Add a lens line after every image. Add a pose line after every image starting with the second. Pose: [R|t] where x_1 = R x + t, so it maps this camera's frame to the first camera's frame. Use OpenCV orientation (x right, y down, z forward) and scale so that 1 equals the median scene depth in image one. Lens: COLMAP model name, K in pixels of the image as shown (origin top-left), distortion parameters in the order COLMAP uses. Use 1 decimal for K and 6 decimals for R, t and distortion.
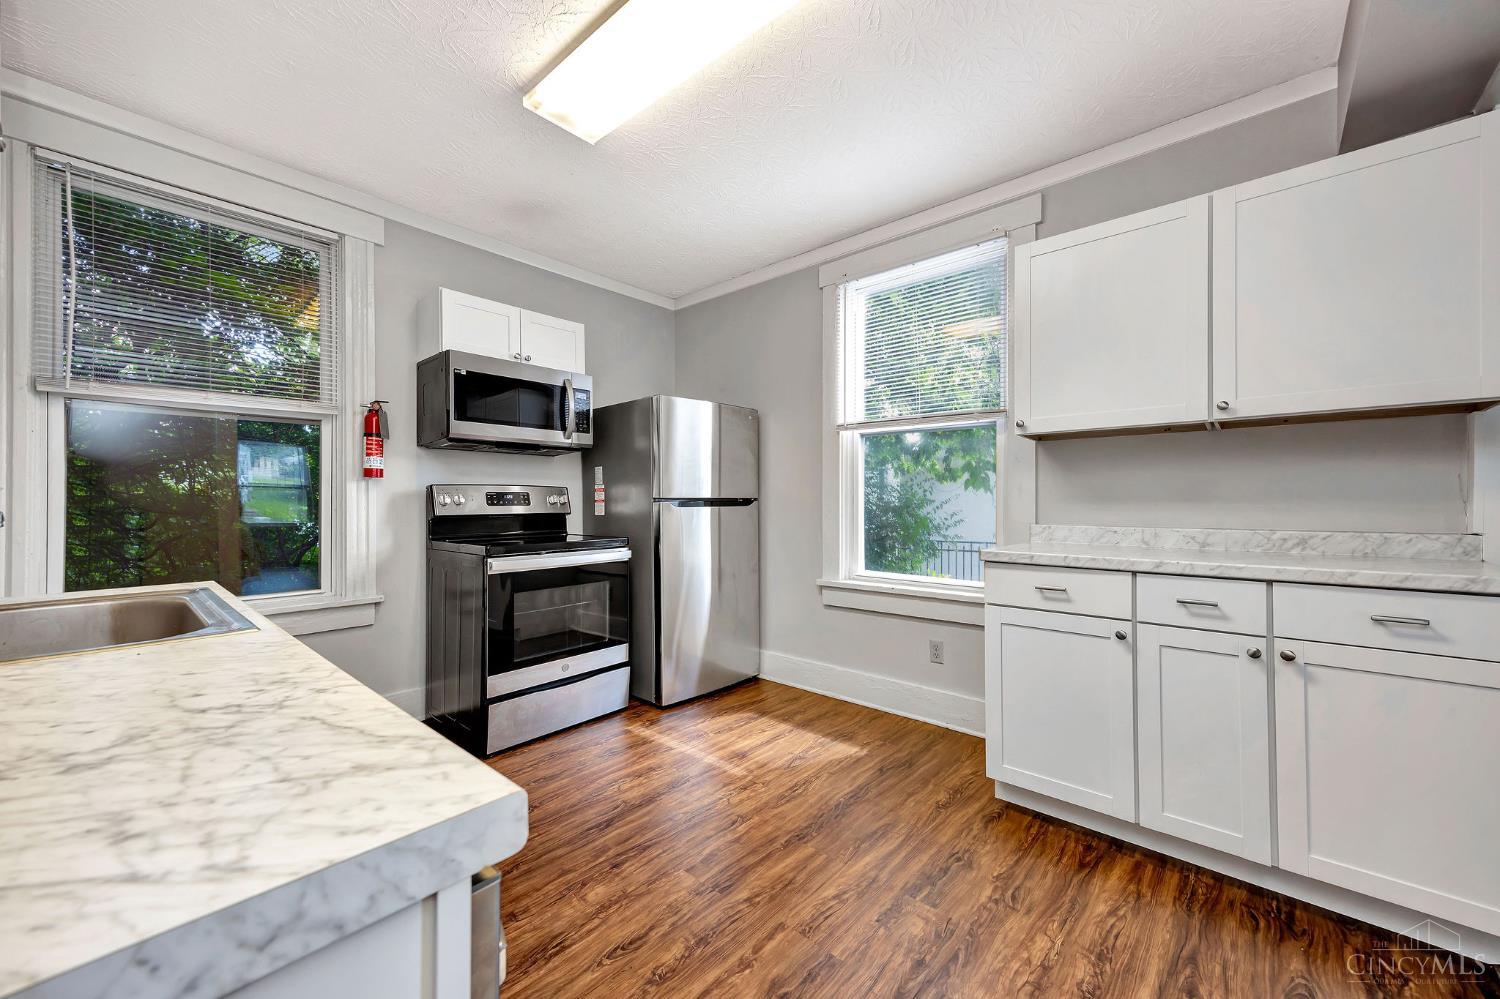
lens RADIAL K [[575.1, 0, 739.9], [0, 575.1, 494.8], [0, 0, 1]] dist [0.008572, -0.000362]
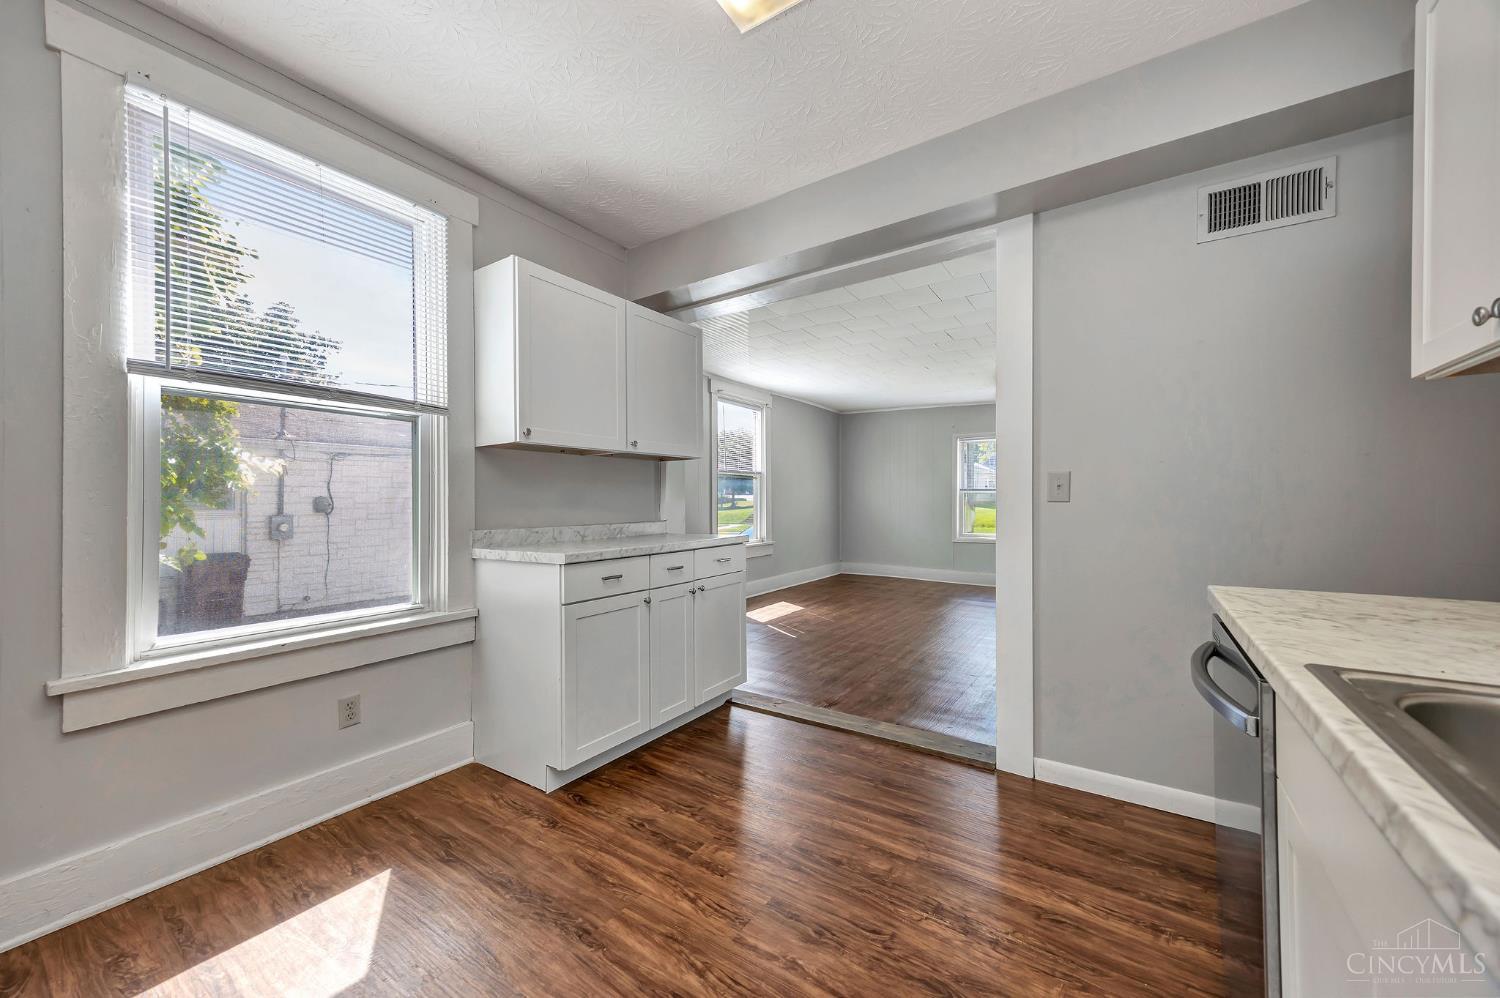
lens RADIAL K [[575.1, 0, 757.7], [0, 575.1, 502.2], [0, 0, 1]] dist [0.008572, -0.000362]
pose [[-0.158983, 0.003064, 0.987277, -0.824830], [0.002183, 0.999994, -0.002752, 0.010294], [-0.987279, 0.001718, -0.158989, 1.030892]]
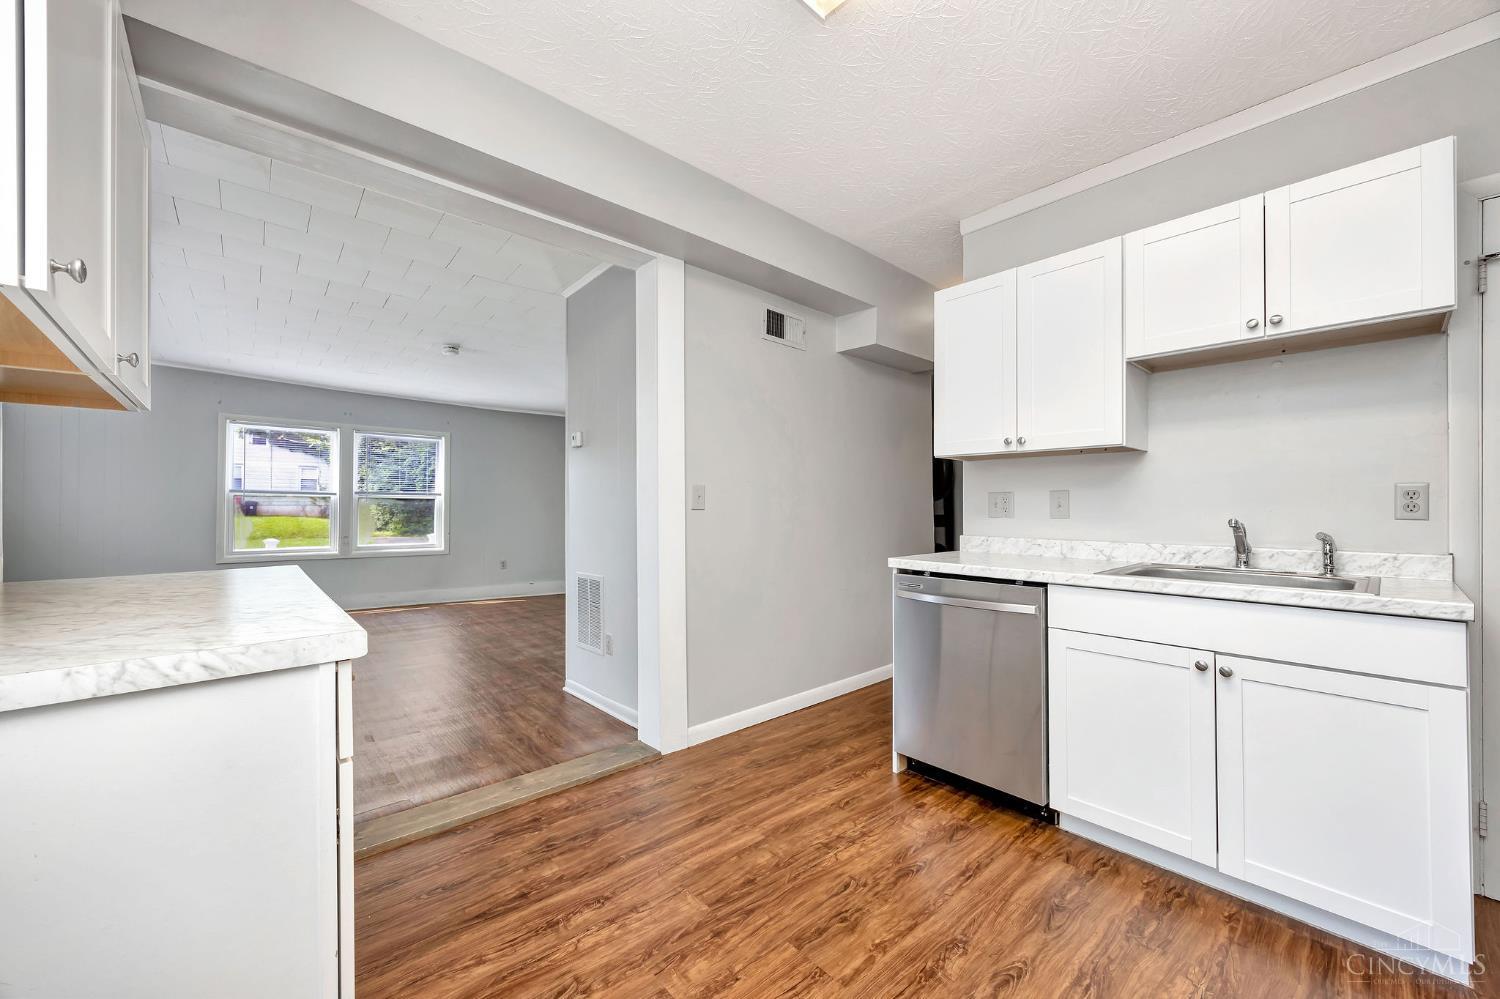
lens RADIAL K [[575.1, 0, 757.9], [0, 575.1, 509.6], [0, 0, 1]] dist [0.008572, -0.000362]
pose [[-0.996343, -0.000843, 0.085434, 0.120799], [-0.000971, 0.999998, -0.001457, 0.007816], [-0.085432, -0.001535, -0.996343, 1.759793]]
